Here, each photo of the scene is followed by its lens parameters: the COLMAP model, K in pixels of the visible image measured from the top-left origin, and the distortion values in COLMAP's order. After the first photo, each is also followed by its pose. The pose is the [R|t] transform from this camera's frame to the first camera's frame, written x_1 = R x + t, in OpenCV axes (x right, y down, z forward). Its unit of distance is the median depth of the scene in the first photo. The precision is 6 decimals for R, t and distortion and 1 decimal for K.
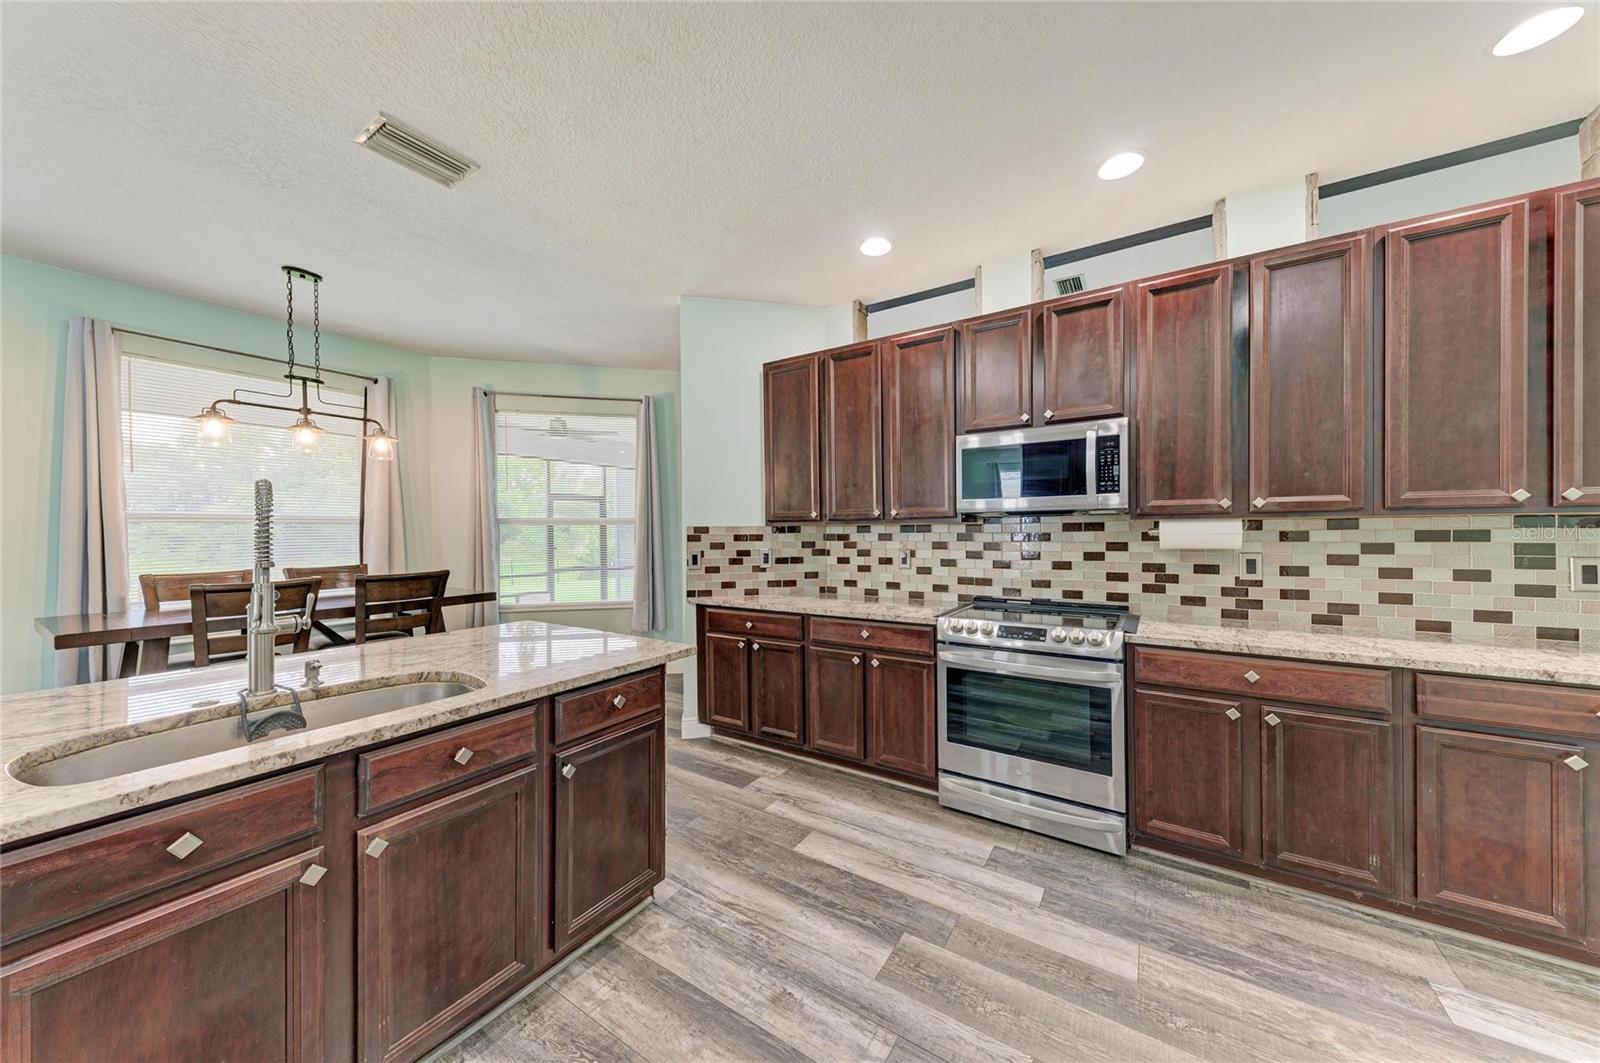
lens RADIAL K [[541.1, 0, 801.5], [0, 541.1, 534.3], [0, 0, 1]] dist [0.023027, -0.005420]
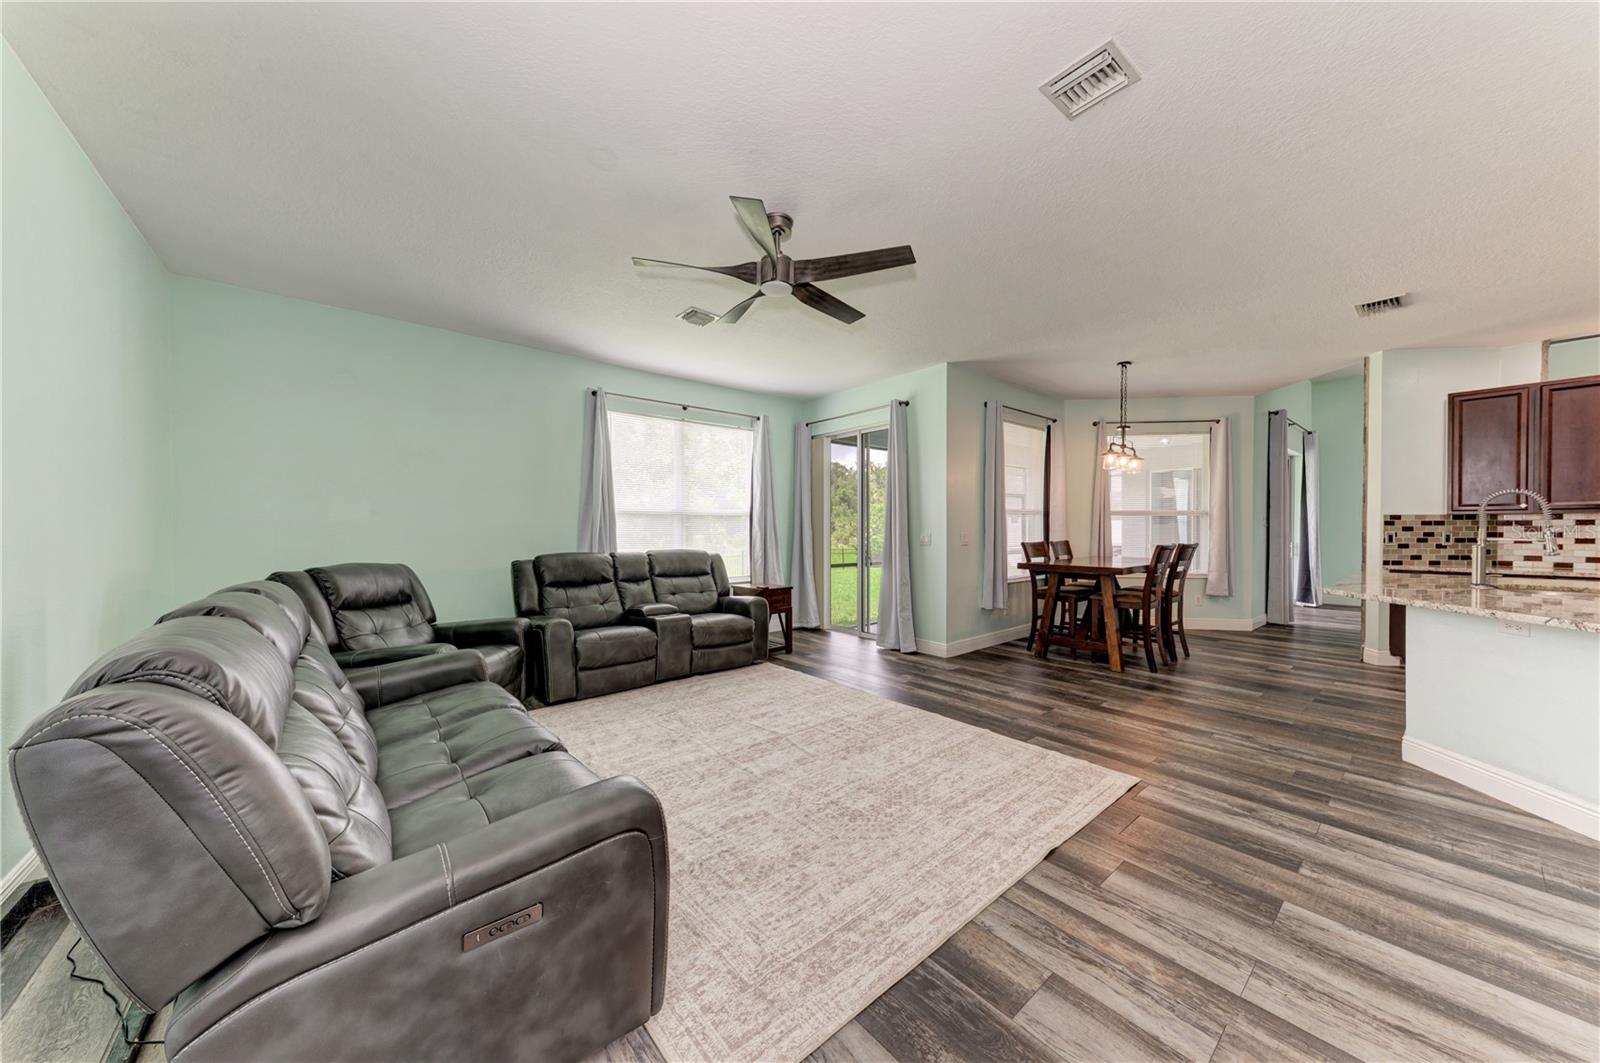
lens RADIAL K [[541.1, 0, 801.5], [0, 541.1, 534.3], [0, 0, 1]] dist [0.023027, -0.005420]
pose [[0.957797, 0.009305, -0.287296, -1.285528], [-0.006146, 0.999910, 0.011894, 0.029415], [0.287381, -0.009626, 0.957768, -0.827037]]
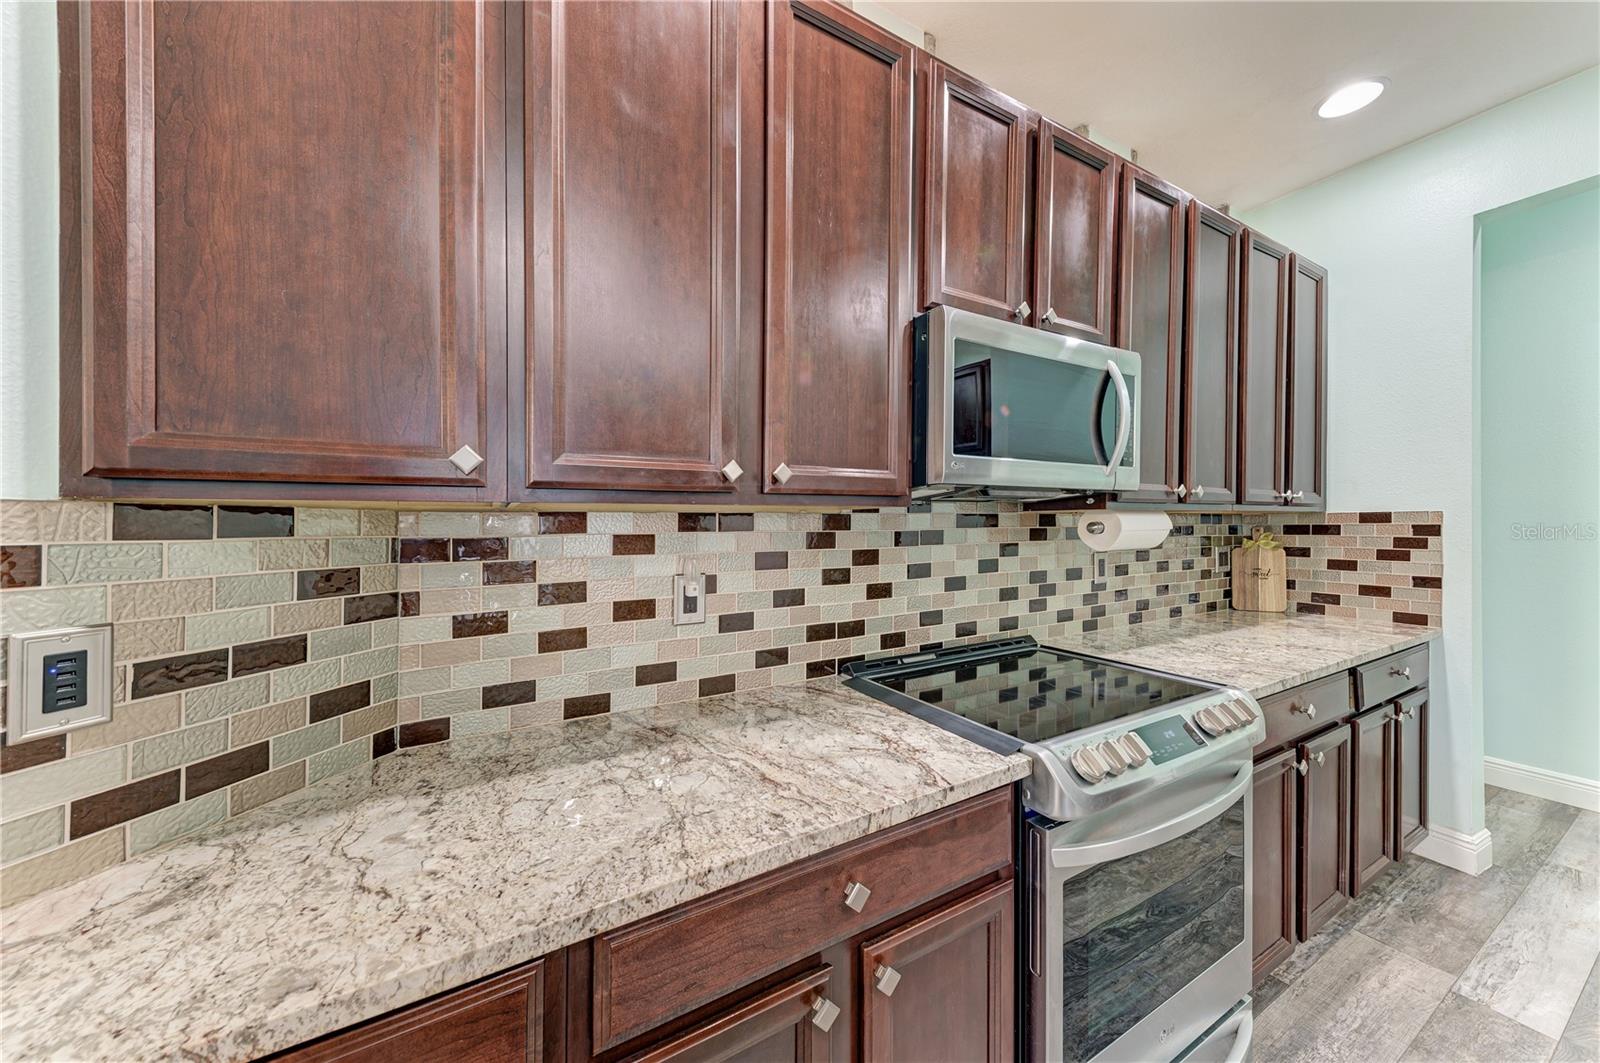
lens RADIAL K [[541.1, 0, 801.5], [0, 541.1, 534.3], [0, 0, 1]] dist [0.023027, -0.005420]
pose [[0.464443, -0.009554, 0.885552, -0.118448], [0.010022, 0.999934, 0.005532, -0.002739], [-0.885546, 0.006306, 0.464508, 0.745105]]
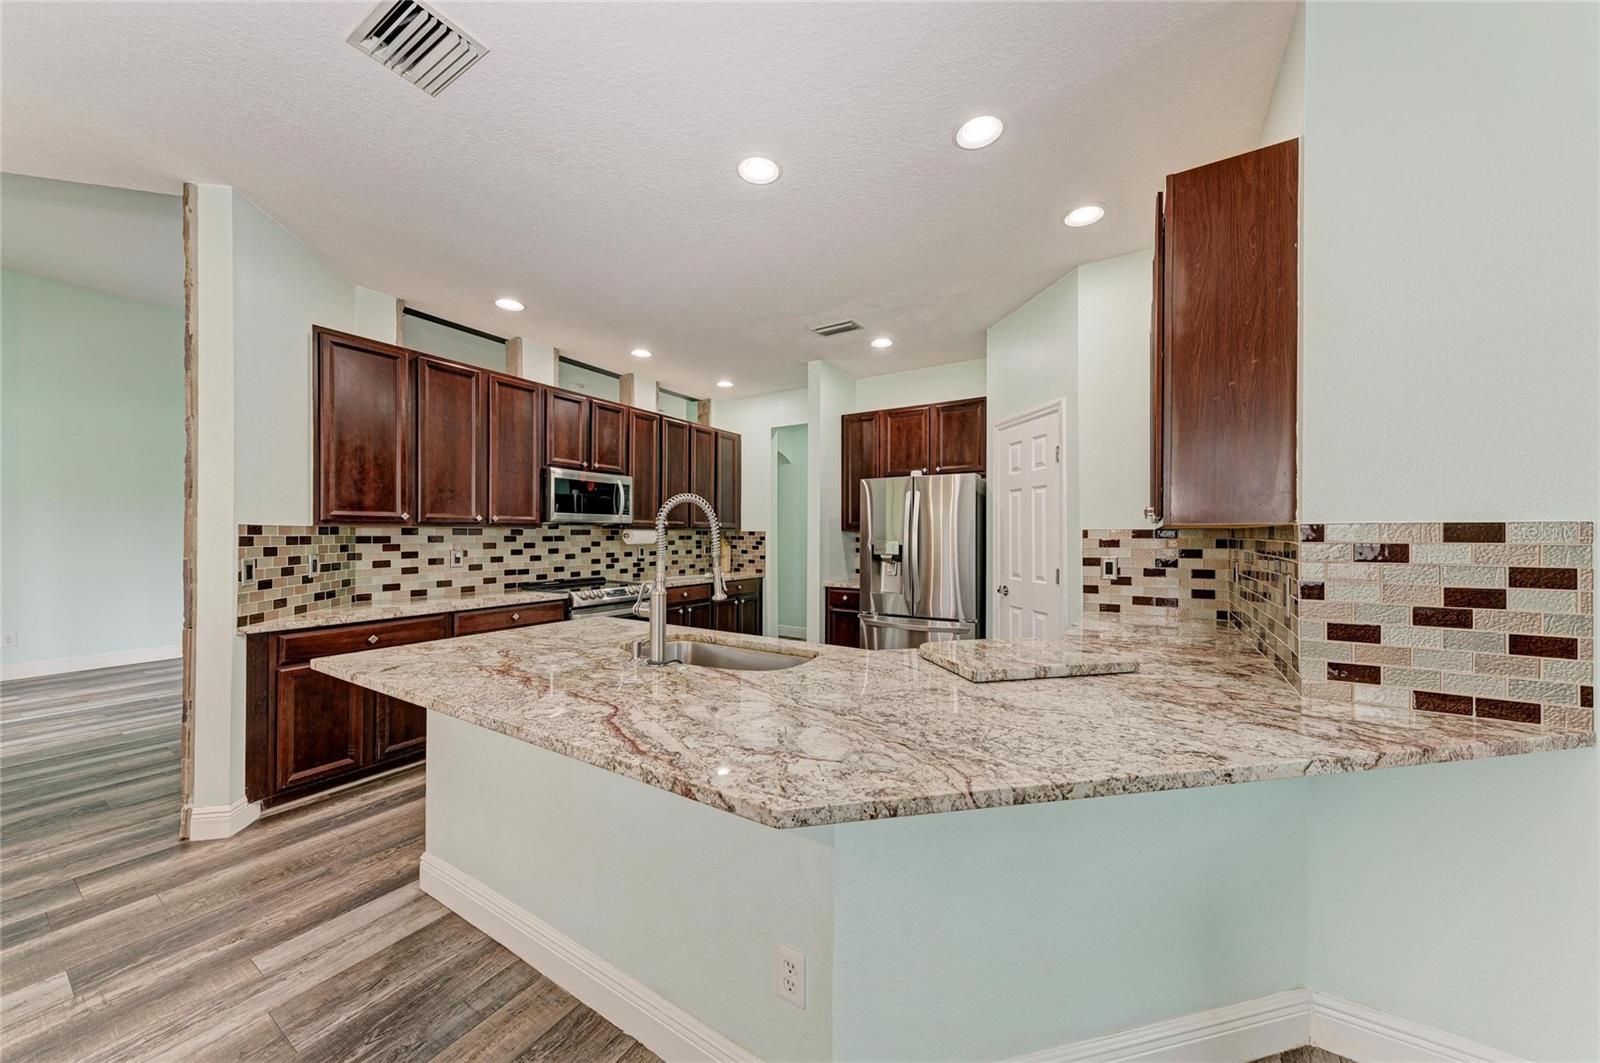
lens RADIAL K [[541.1, 0, 801.5], [0, 541.1, 534.3], [0, 0, 1]] dist [0.023027, -0.005420]
pose [[-0.020982, 0.006760, 0.999757, -0.956488], [-0.001347, 0.999976, -0.006789, 0.002092], [-0.999779, -0.001489, -0.020972, 0.308602]]
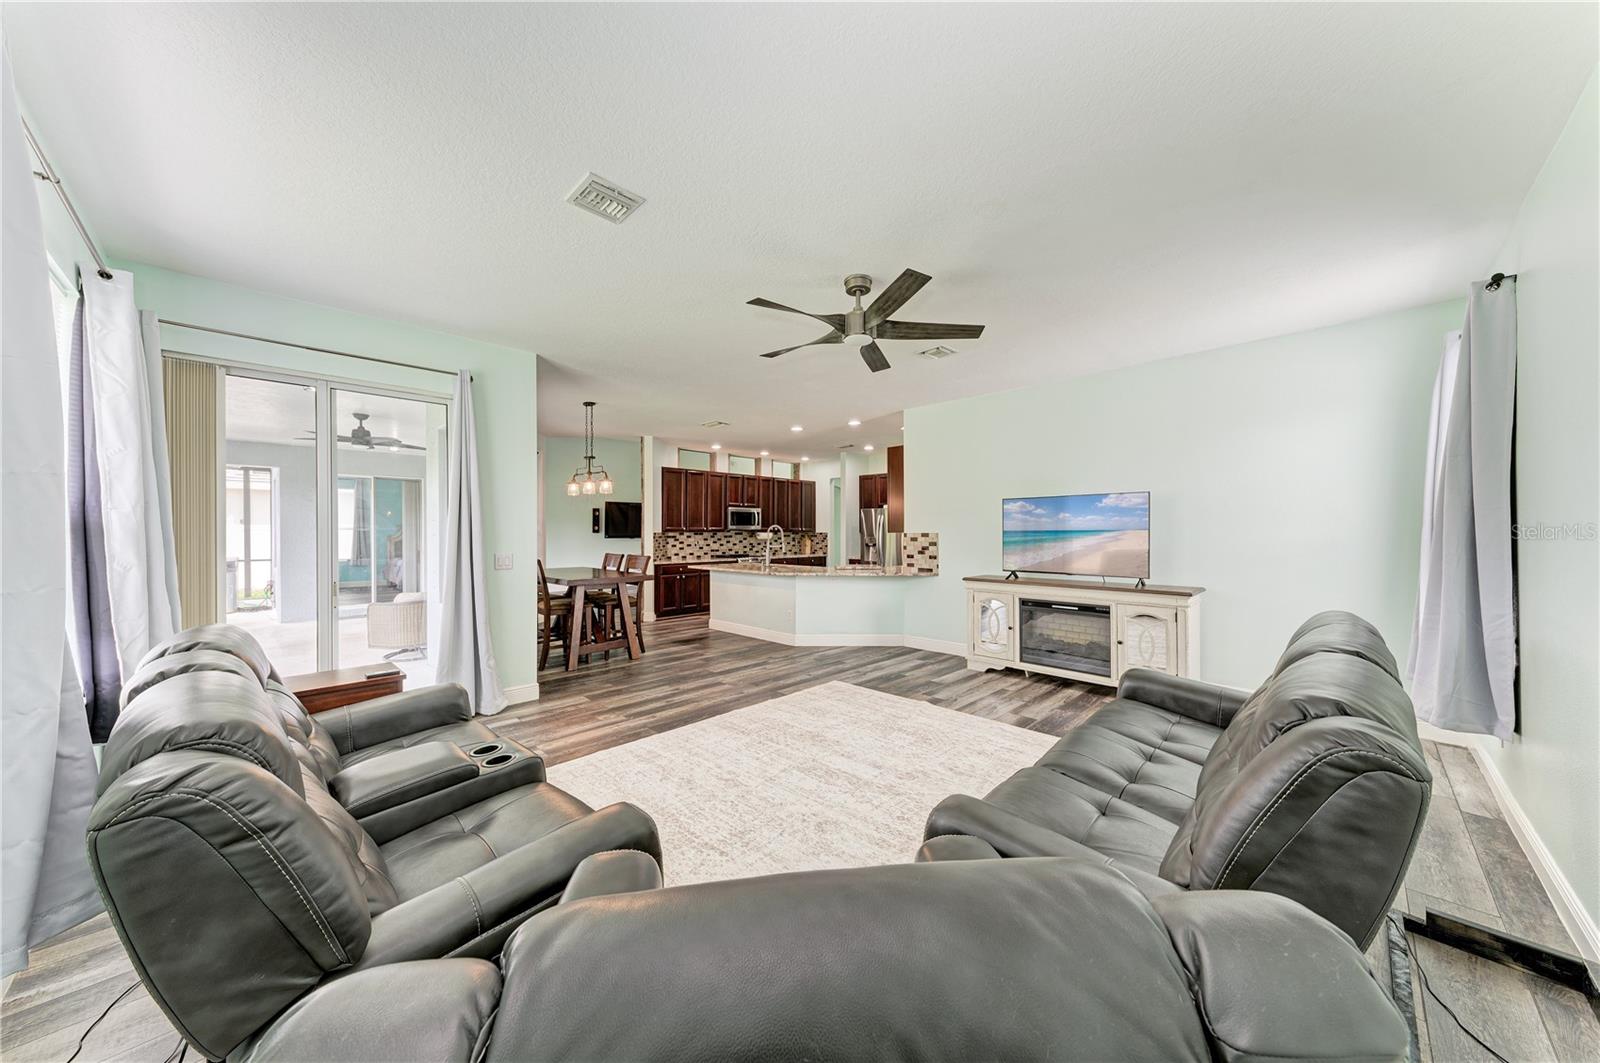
lens RADIAL K [[541.1, 0, 801.5], [0, 541.1, 534.3], [0, 0, 1]] dist [0.023027, -0.005420]
pose [[0.201342, 0.002035, 0.979519, -2.503044], [0.000739, 0.999997, -0.002229, -0.000820], [-0.979521, 0.001173, 0.201340, -0.126971]]
